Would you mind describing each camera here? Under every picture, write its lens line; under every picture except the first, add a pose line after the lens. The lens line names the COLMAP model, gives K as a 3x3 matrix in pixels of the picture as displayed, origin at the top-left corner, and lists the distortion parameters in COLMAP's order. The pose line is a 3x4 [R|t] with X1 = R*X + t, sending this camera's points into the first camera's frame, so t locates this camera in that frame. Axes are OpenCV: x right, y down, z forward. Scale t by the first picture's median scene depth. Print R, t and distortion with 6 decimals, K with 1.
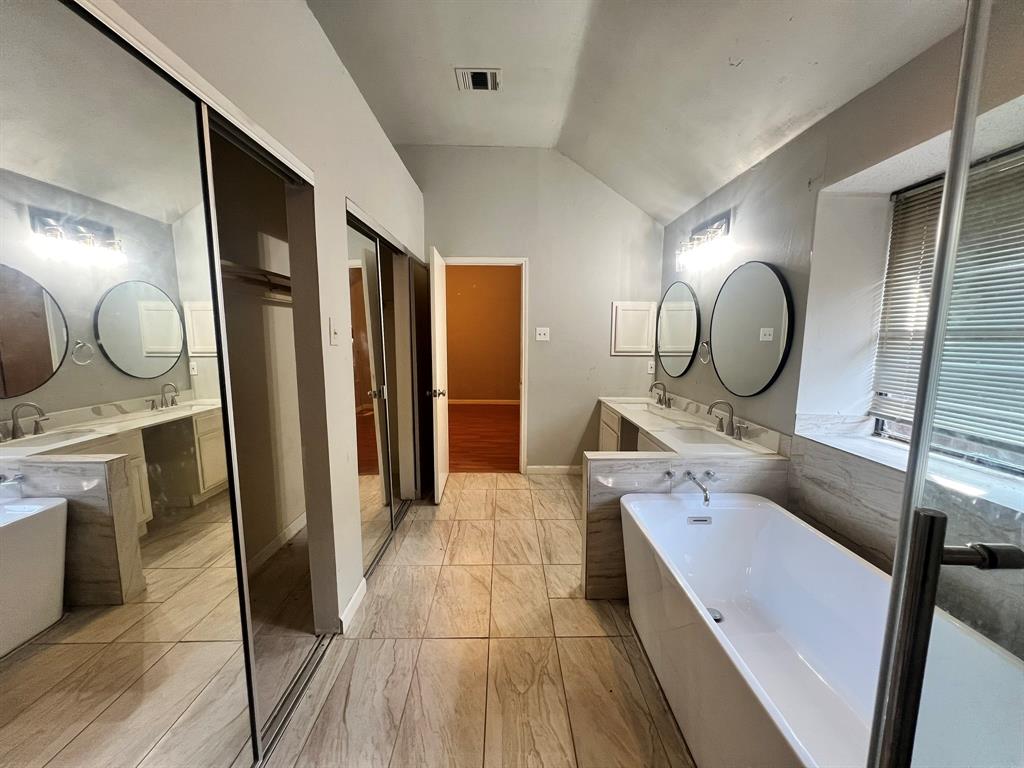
lens RADIAL K [[408.8, 0, 511.4], [0, 408.8, 385.9], [0, 0, 1]] dist [0.000780, 0.000415]
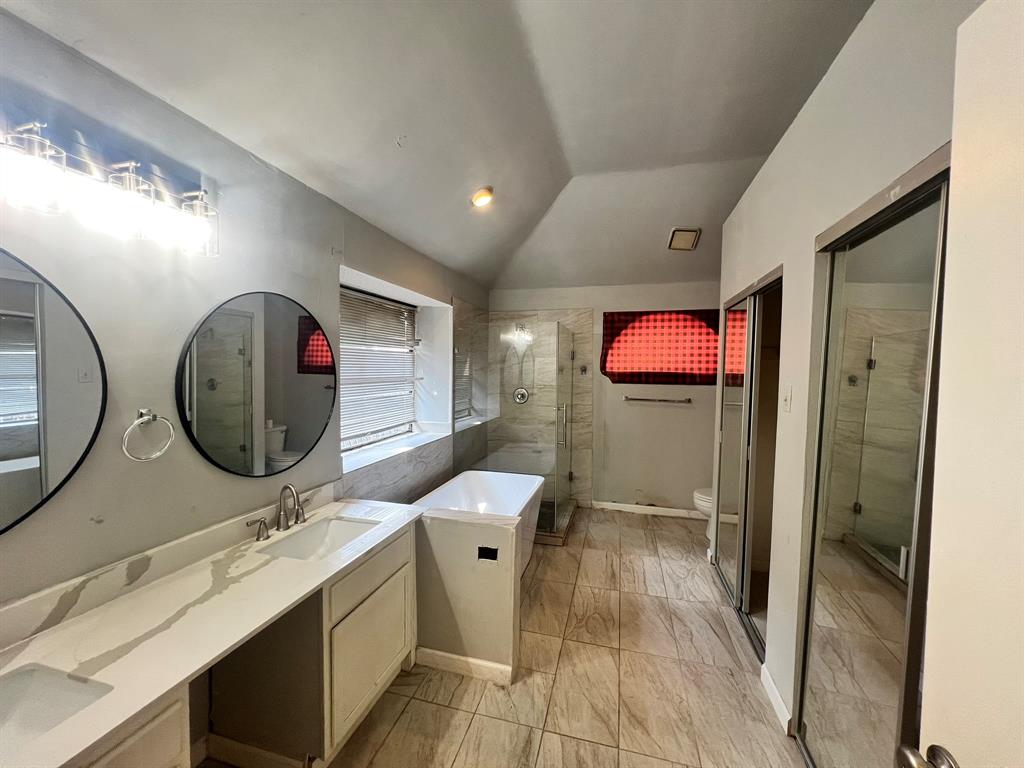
lens RADIAL K [[408.8, 0, 513.7], [0, 408.8, 387.0], [0, 0, 1]] dist [0.000780, 0.000415]
pose [[-0.961286, -0.036126, 0.273175, -0.049645], [0.011923, 0.984987, 0.172216, -0.296325], [-0.275295, 0.168806, -0.946423, 1.848318]]
